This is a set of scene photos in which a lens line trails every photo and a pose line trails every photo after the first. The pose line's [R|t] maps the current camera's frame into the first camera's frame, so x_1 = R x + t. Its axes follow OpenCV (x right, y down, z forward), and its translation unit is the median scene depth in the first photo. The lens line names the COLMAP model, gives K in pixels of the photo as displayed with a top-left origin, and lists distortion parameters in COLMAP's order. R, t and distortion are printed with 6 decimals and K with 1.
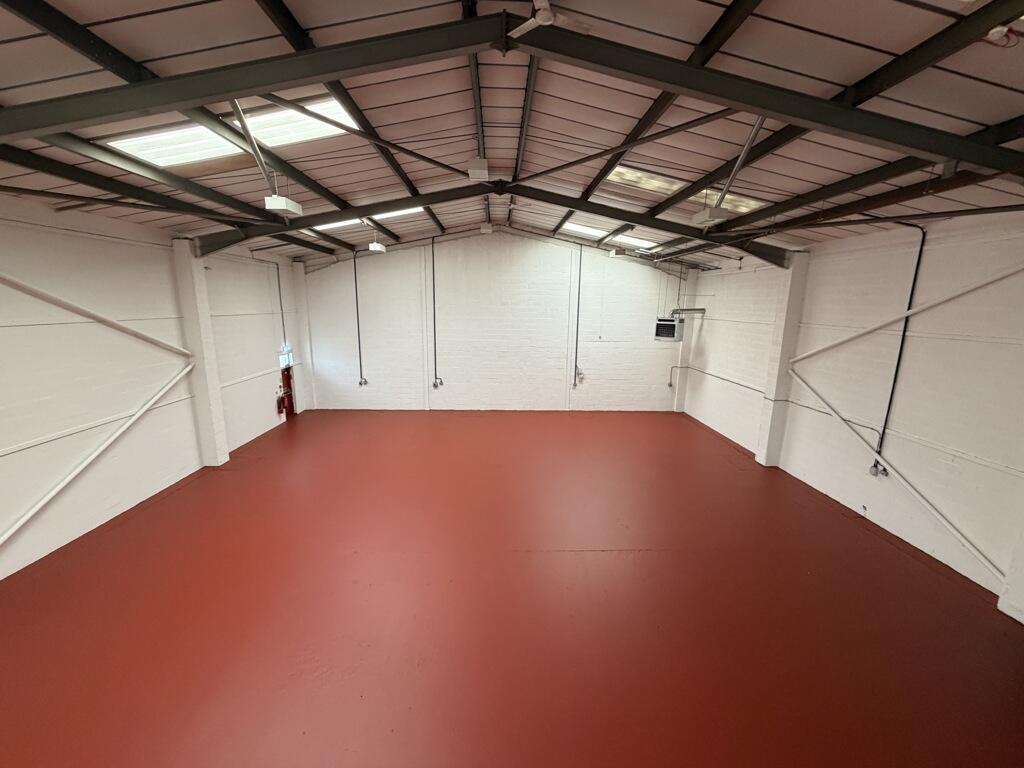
lens RADIAL K [[411.0, 0, 509.7], [0, 411.0, 385.1], [0, 0, 1]] dist [0.000371, -0.000142]
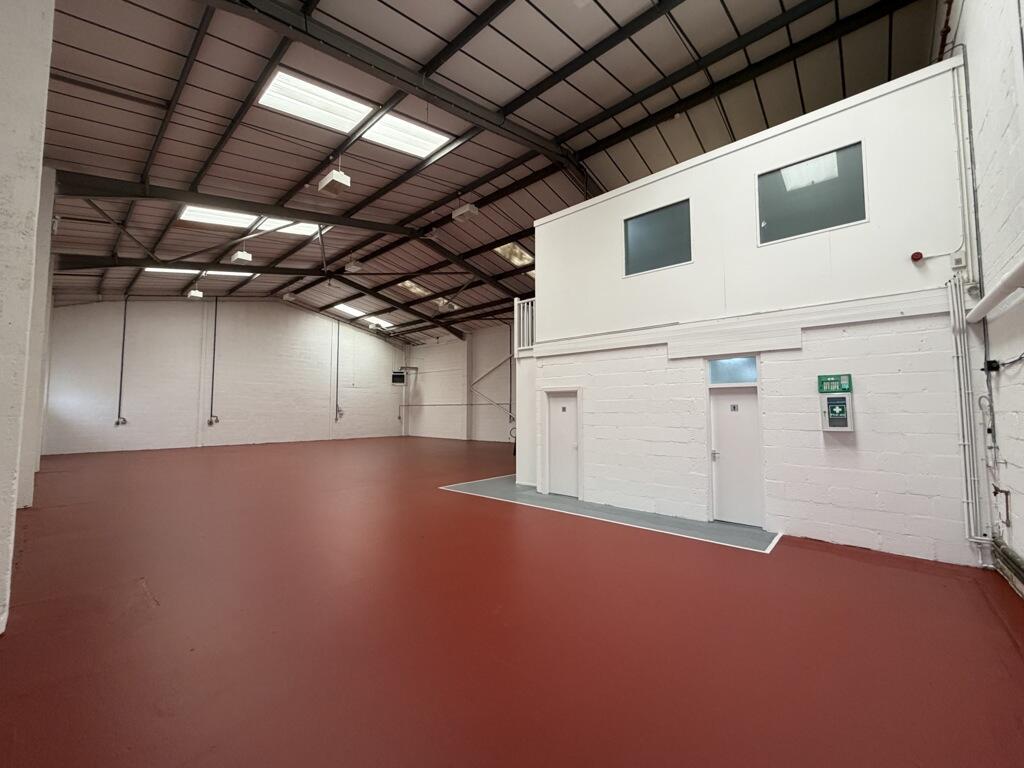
lens RADIAL K [[411.0, 0, 513.4], [0, 411.0, 384.4], [0, 0, 1]] dist [0.000371, -0.000142]
pose [[0.681927, 0.032168, 0.730713, -0.469172], [0.155923, 0.969674, -0.188201, 0.251977], [-0.714607, 0.242274, 0.656231, -0.346007]]
